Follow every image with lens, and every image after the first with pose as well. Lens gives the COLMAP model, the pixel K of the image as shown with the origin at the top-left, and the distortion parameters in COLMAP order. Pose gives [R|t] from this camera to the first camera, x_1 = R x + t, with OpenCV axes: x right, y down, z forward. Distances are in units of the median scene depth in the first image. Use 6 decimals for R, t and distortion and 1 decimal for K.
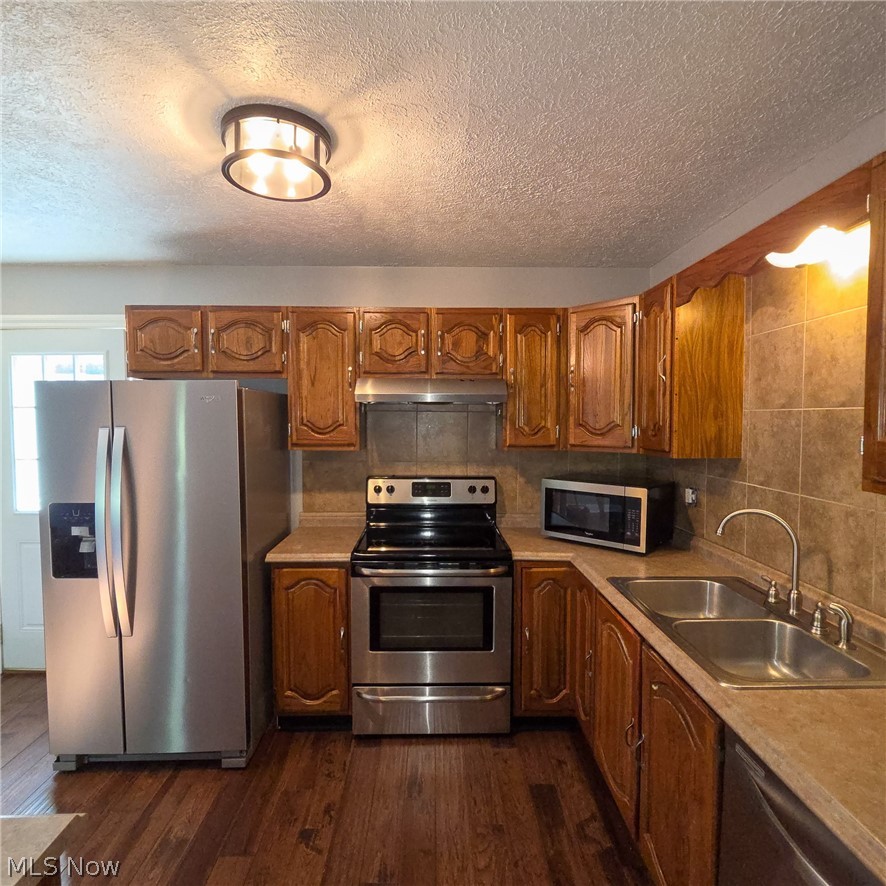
lens RADIAL K [[491.3, 0, 439.8], [0, 491.3, 441.0], [0, 0, 1]] dist [0.001007, 0.001371]
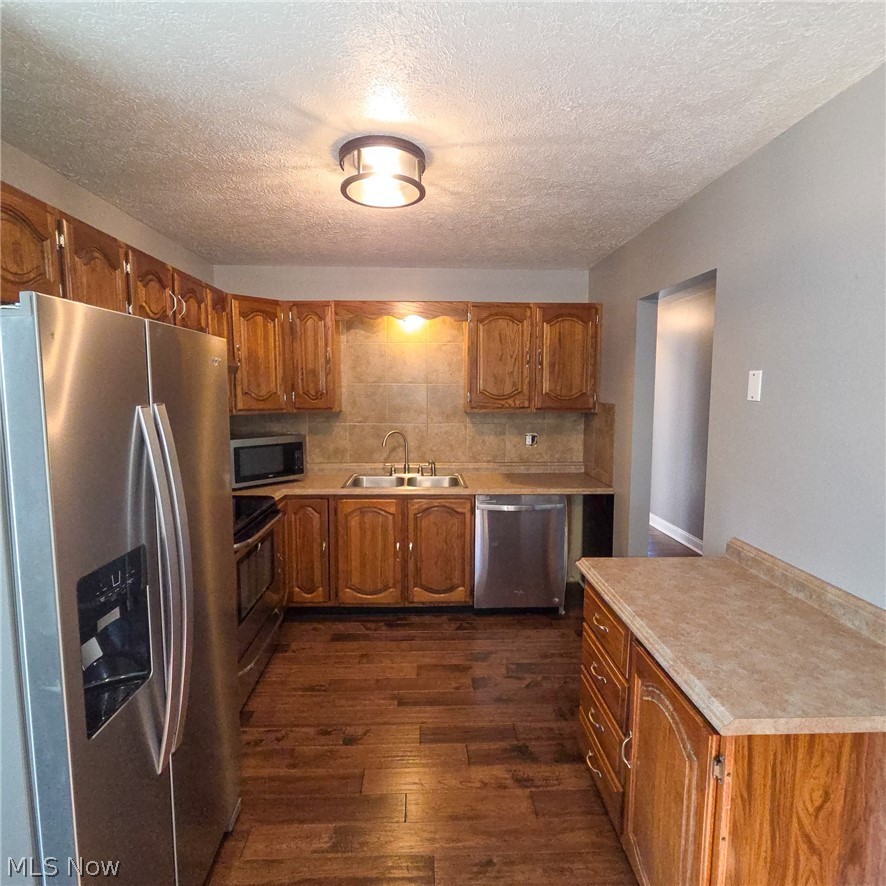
lens RADIAL K [[491.3, 0, 439.9], [0, 491.3, 439.9], [0, 0, 1]] dist [0.001007, 0.001371]
pose [[-0.007595, -0.105373, 0.994404, -1.215989], [0.044297, 0.993421, 0.105608, -0.032176], [-0.998990, 0.044852, -0.002878, 0.665032]]
